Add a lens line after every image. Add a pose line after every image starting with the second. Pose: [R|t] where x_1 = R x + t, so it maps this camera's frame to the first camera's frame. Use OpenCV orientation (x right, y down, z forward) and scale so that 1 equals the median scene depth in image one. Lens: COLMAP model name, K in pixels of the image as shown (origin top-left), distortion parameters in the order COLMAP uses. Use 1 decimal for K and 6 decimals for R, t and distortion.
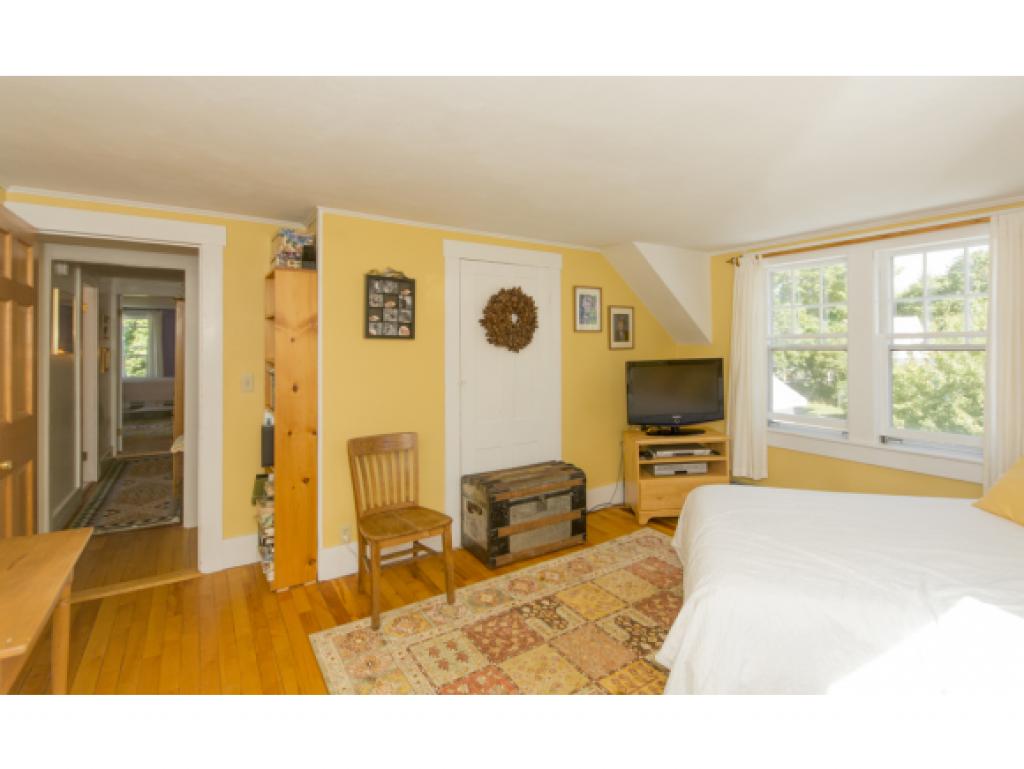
lens RADIAL K [[485.2, 0, 512.0], [0, 485.2, 384.5], [0, 0, 1]] dist [-0.000358, -0.000058]
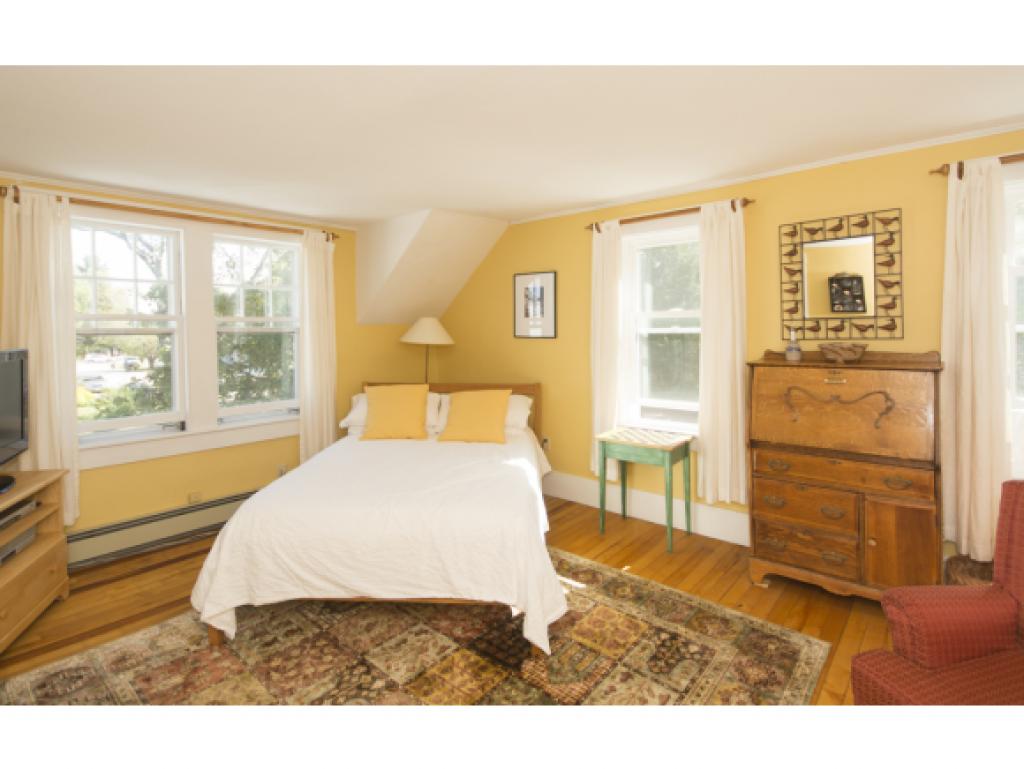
lens RADIAL K [[485.2, 0, 512.0], [0, 485.2, 384.5], [0, 0, 1]] dist [-0.000358, -0.000058]
pose [[-0.252547, -0.107314, 0.961615, -0.407803], [0.085635, 0.987452, 0.132687, -0.049783], [-0.963788, 0.115857, -0.240188, 0.701070]]
